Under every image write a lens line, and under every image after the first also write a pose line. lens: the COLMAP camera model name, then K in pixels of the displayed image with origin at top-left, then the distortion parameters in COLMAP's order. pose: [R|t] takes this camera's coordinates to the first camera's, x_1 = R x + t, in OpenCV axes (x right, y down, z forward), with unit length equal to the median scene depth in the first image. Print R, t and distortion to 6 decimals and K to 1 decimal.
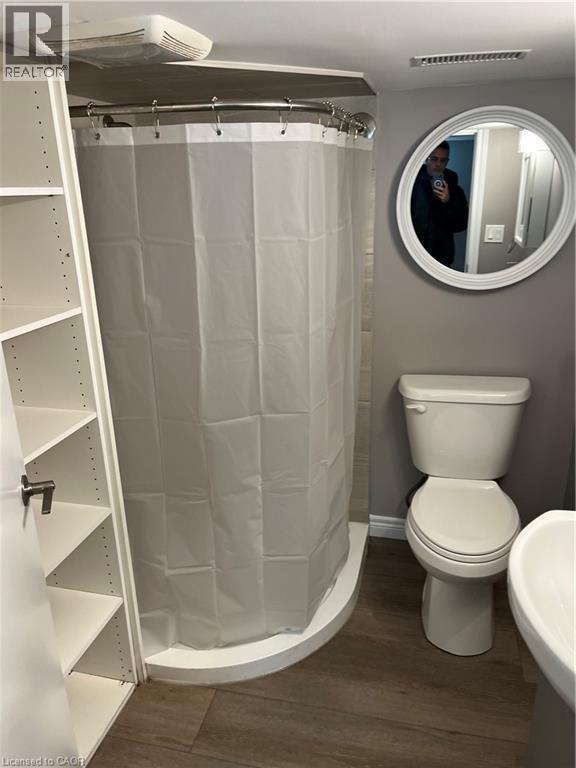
lens RADIAL K [[589.8, 0, 288.0], [0, 589.8, 384.0], [0, 0, 1]] dist [0.096800, -0.118256]
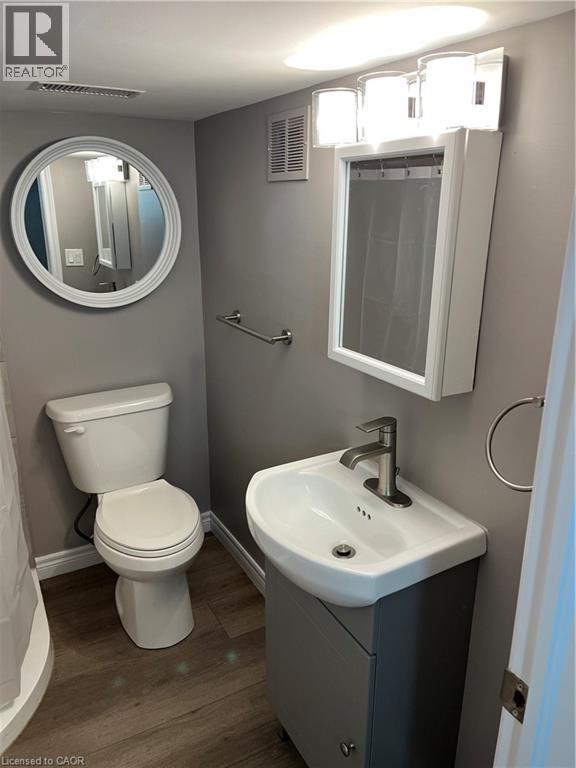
lens RADIAL K [[589.8, 0, 288.0], [0, 589.8, 384.0], [0, 0, 1]] dist [0.096800, -0.118256]
pose [[0.734755, -0.173532, 0.655761, -0.163483], [0.201723, 0.978886, 0.033017, 0.003749], [-0.647644, 0.108023, 0.754246, 0.013443]]
